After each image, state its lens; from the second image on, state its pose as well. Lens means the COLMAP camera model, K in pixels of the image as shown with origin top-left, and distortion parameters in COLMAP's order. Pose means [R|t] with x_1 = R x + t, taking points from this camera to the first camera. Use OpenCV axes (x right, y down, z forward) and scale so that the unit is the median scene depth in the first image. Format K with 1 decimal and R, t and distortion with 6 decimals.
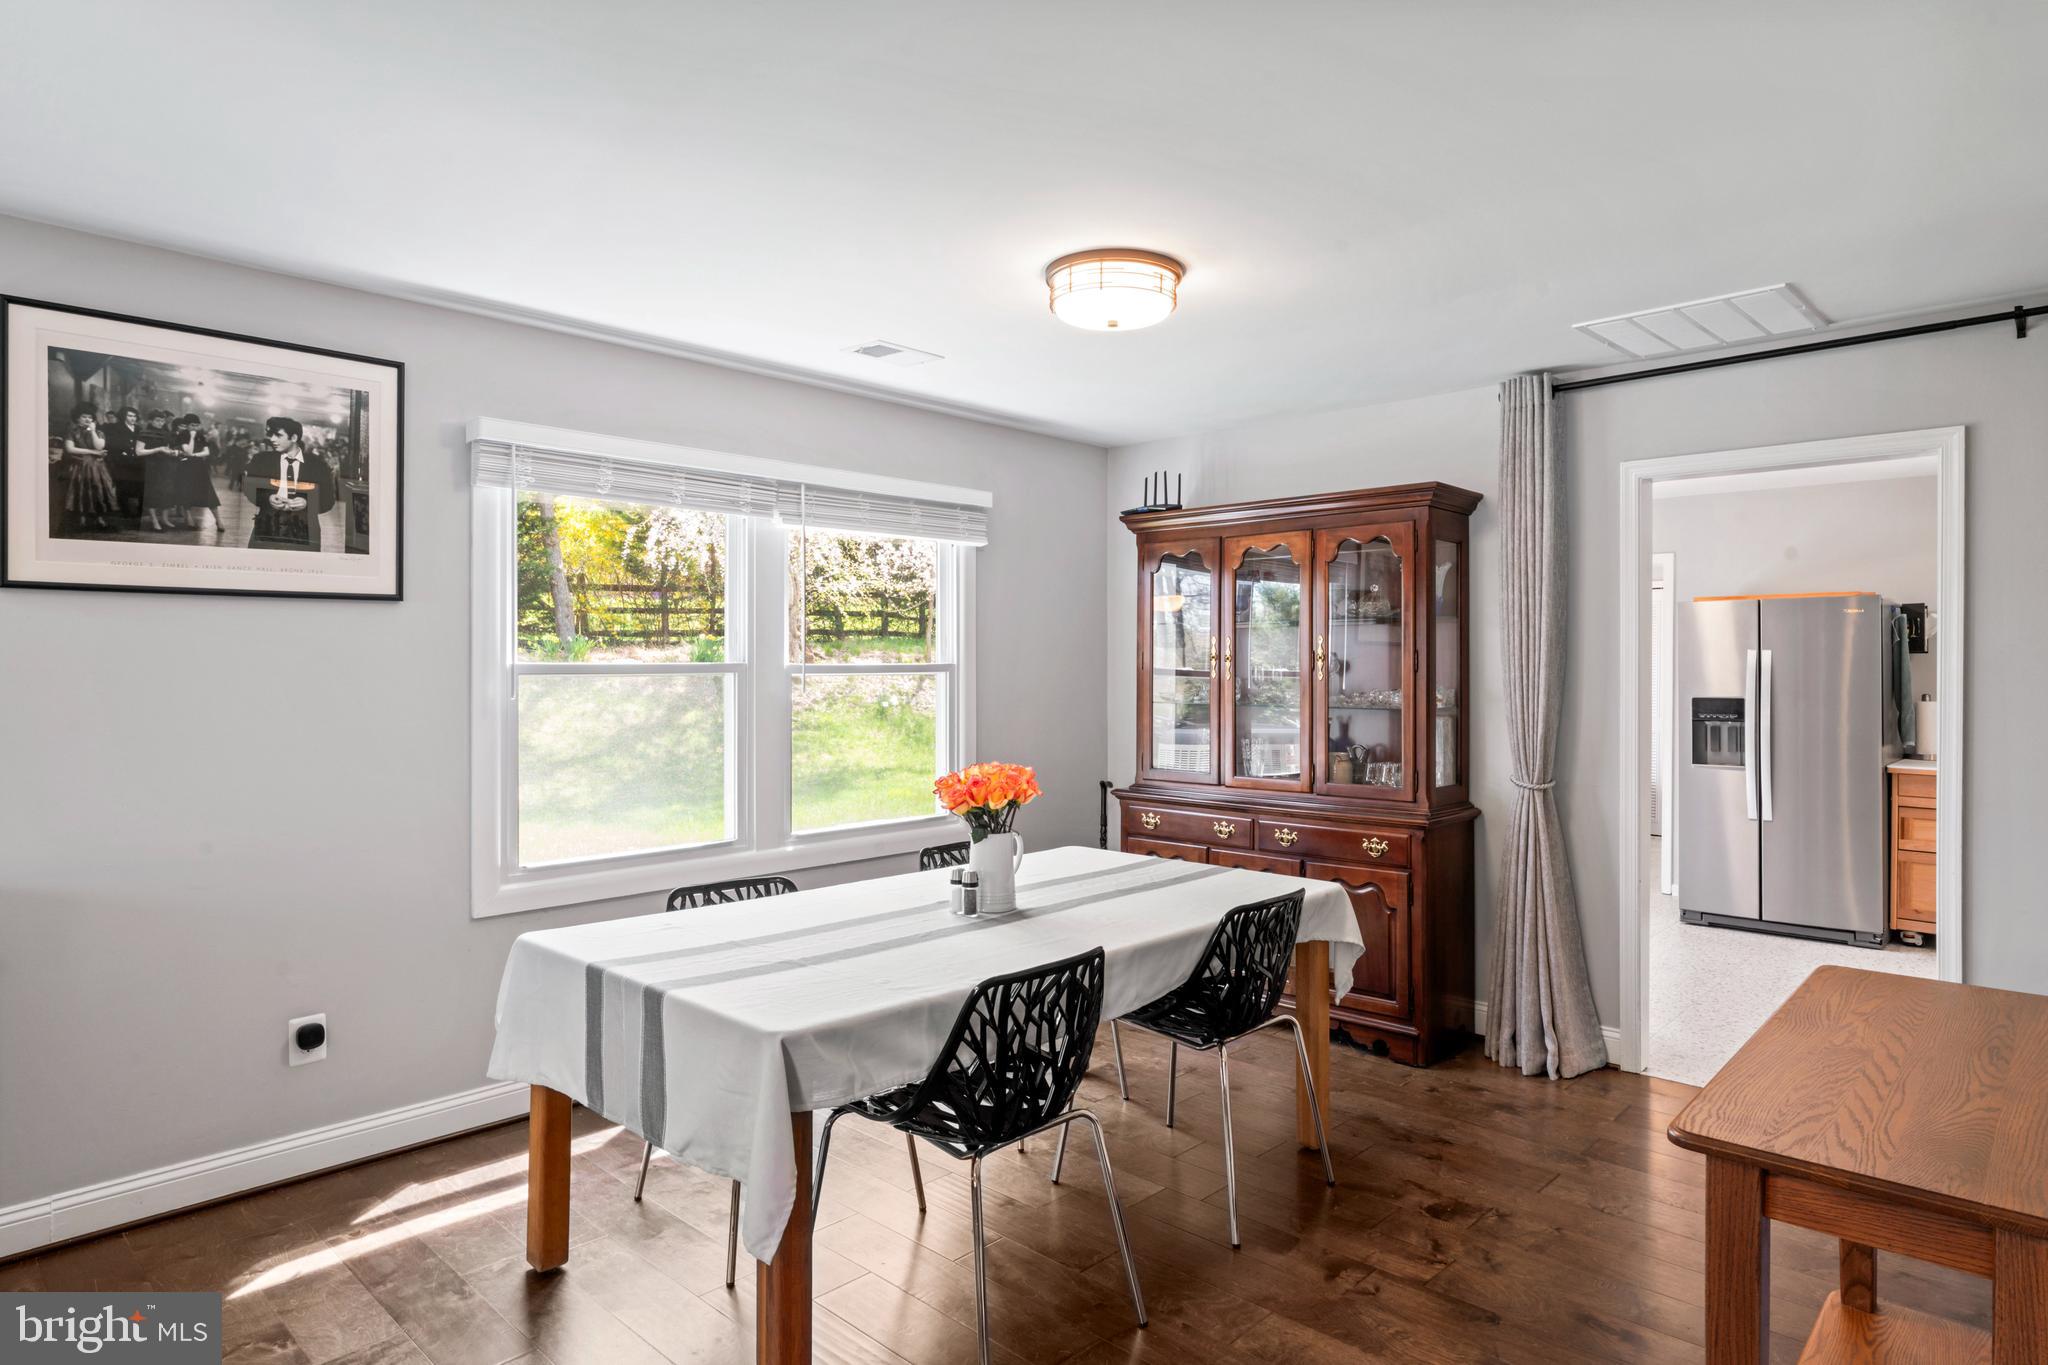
lens RADIAL K [[1195.5, 0, 976.4], [0, 1195.5, 686.9], [0, 0, 1]] dist [-0.004529, 0.002541]
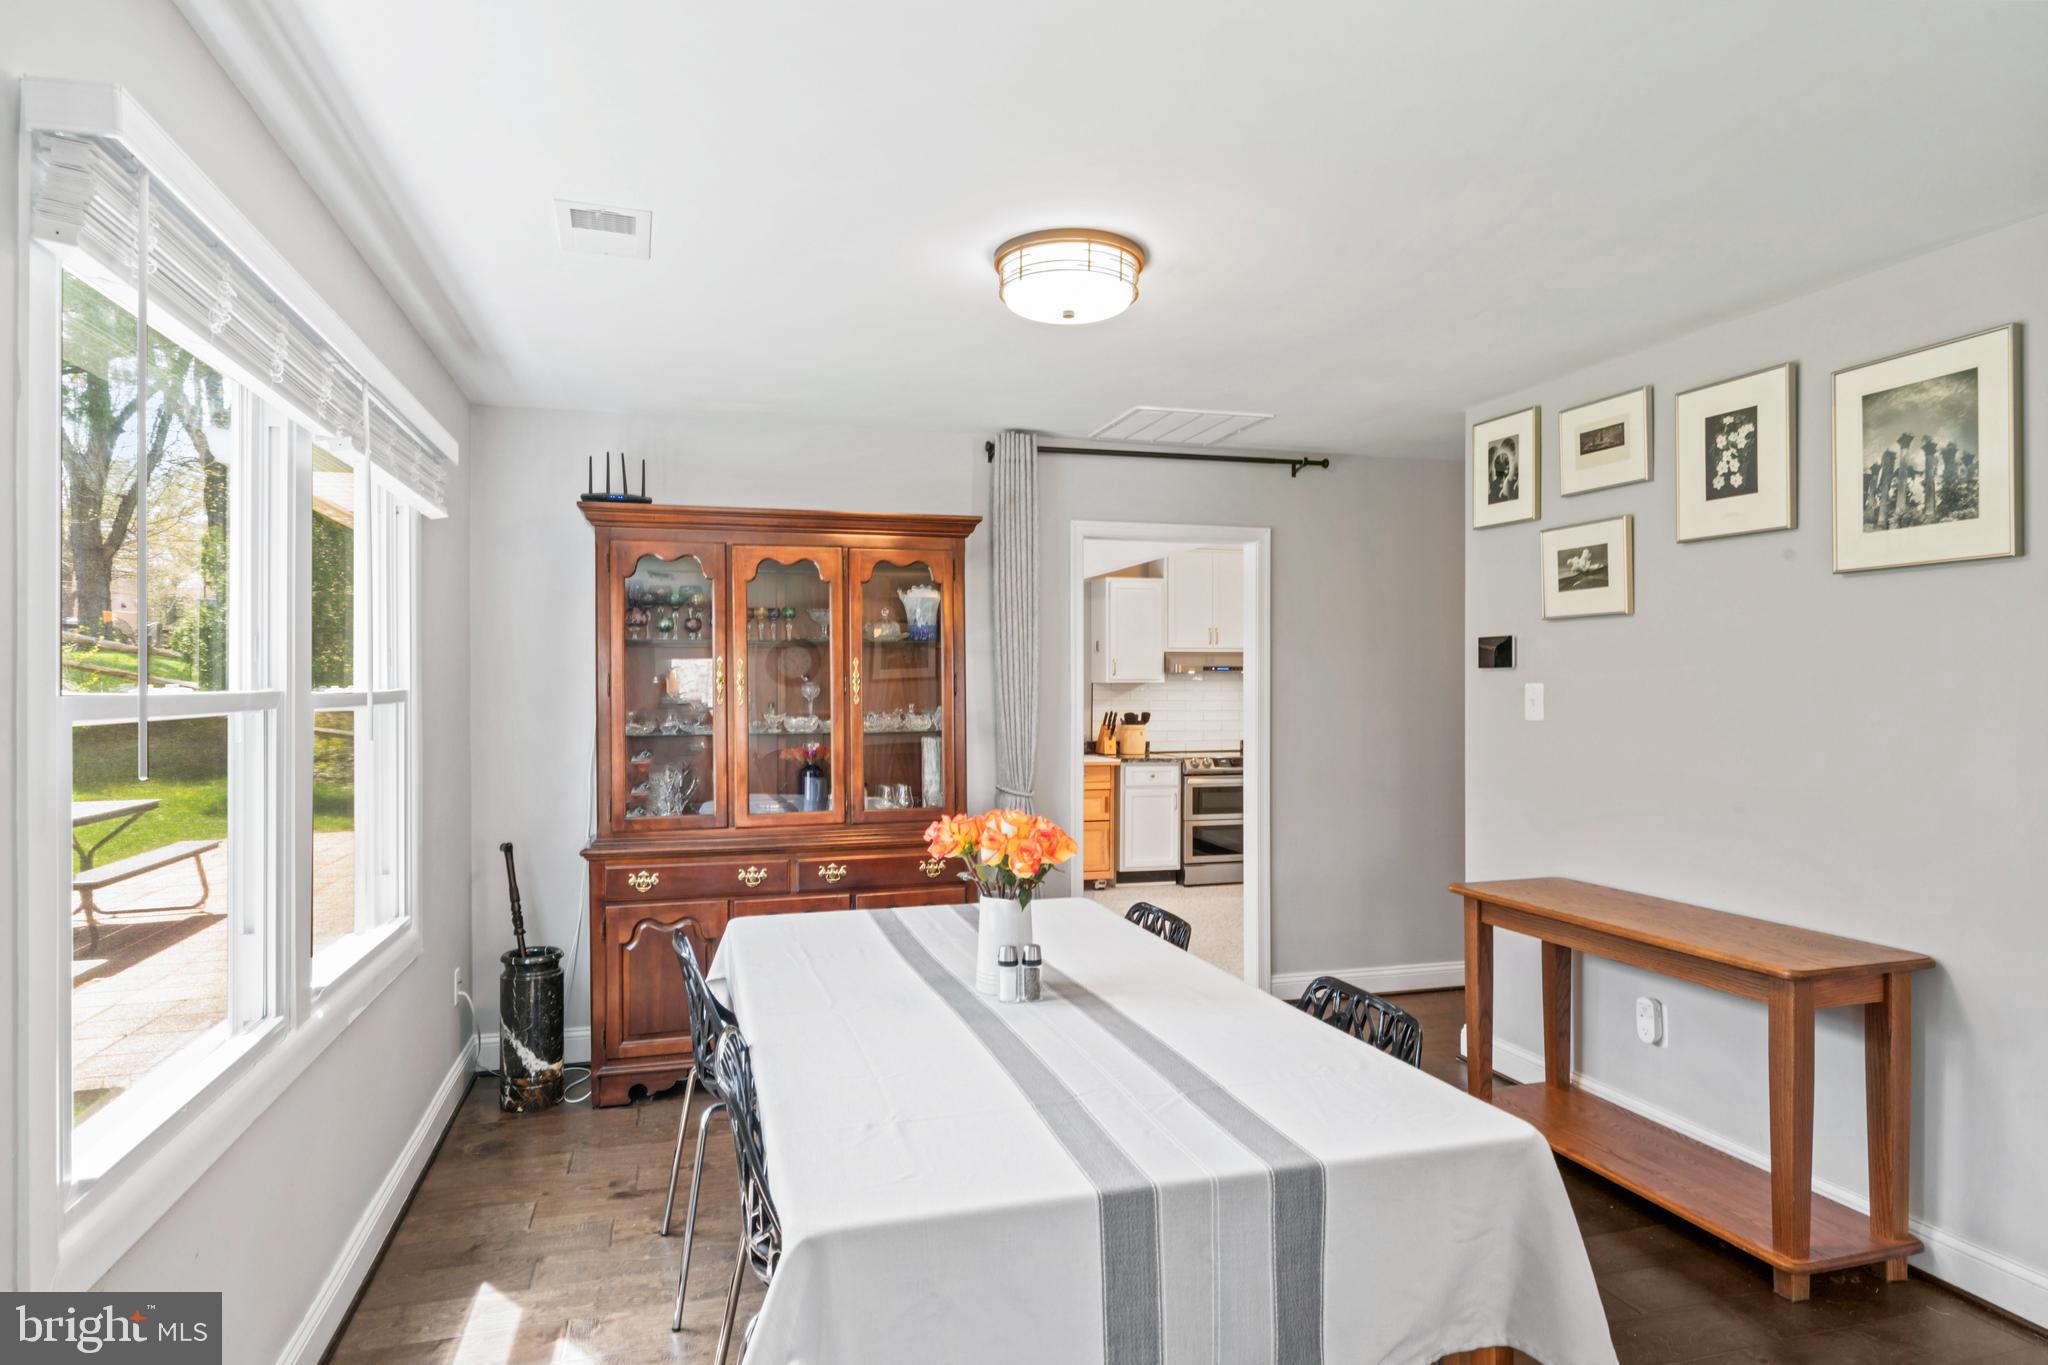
lens RADIAL K [[1195.5, 0, 1022.5], [0, 1195.5, 686.3], [0, 0, 1]] dist [-0.004529, 0.002541]
pose [[0.493136, -0.001157, 0.869951, -0.633981], [0.015094, 0.999860, -0.007227, -0.014529], [-0.869821, 0.016695, 0.493085, 0.533799]]
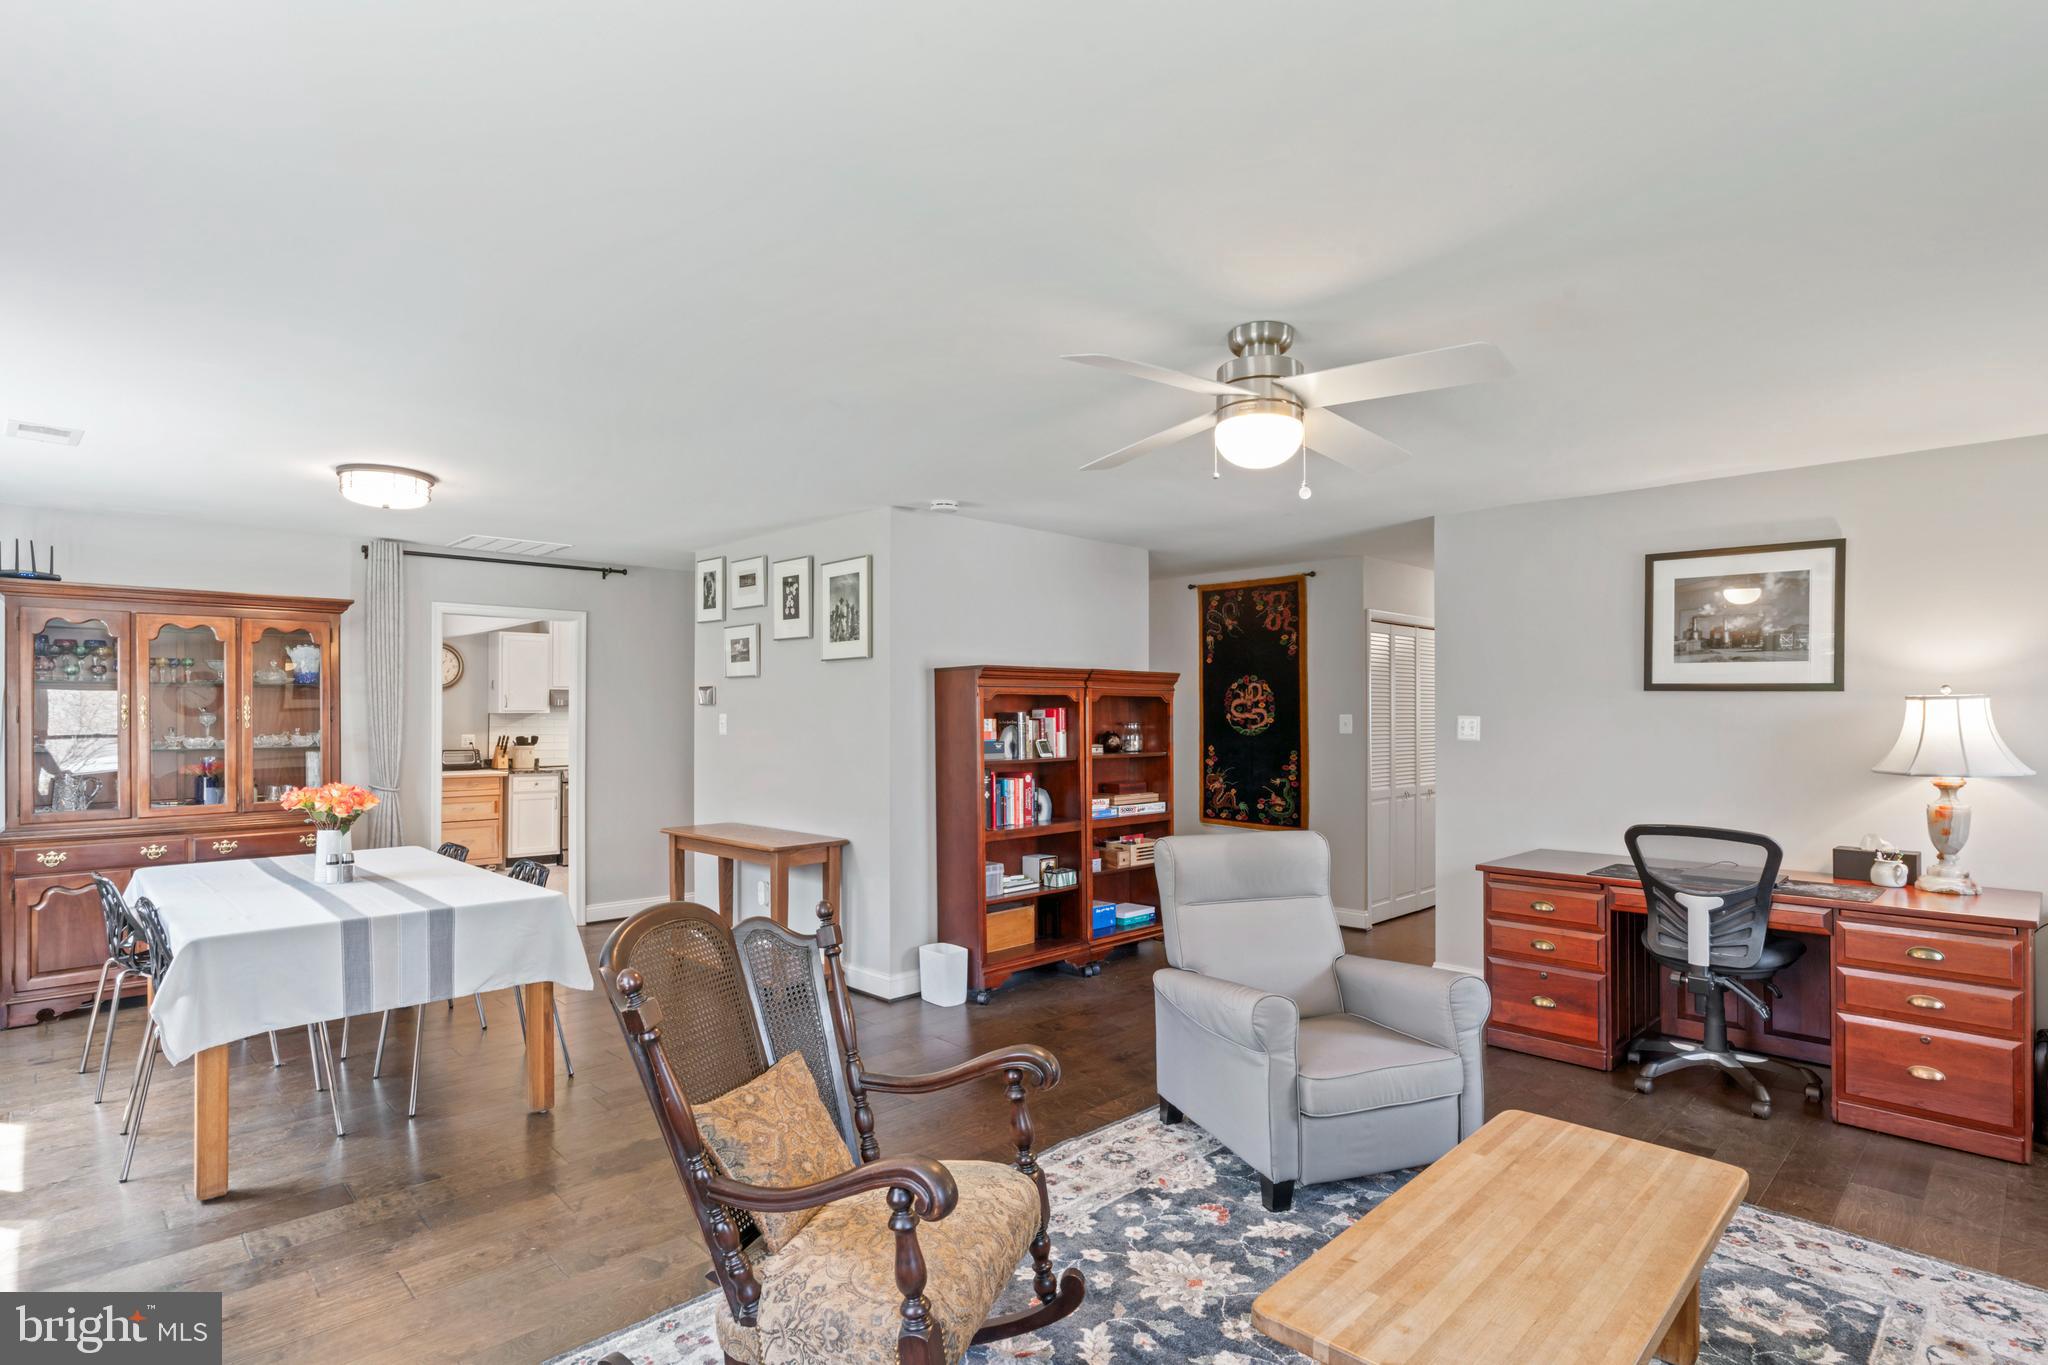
lens RADIAL K [[1010.2, 0, 1020.3], [0, 1010.2, 705.5], [0, 0, 1]] dist [-0.010191, 0.001536]
pose [[0.019331, 0.009103, 0.999772, -1.110910], [0.017619, 0.999800, -0.009444, -0.006470], [-0.999658, 0.017798, 0.019167, 0.116959]]
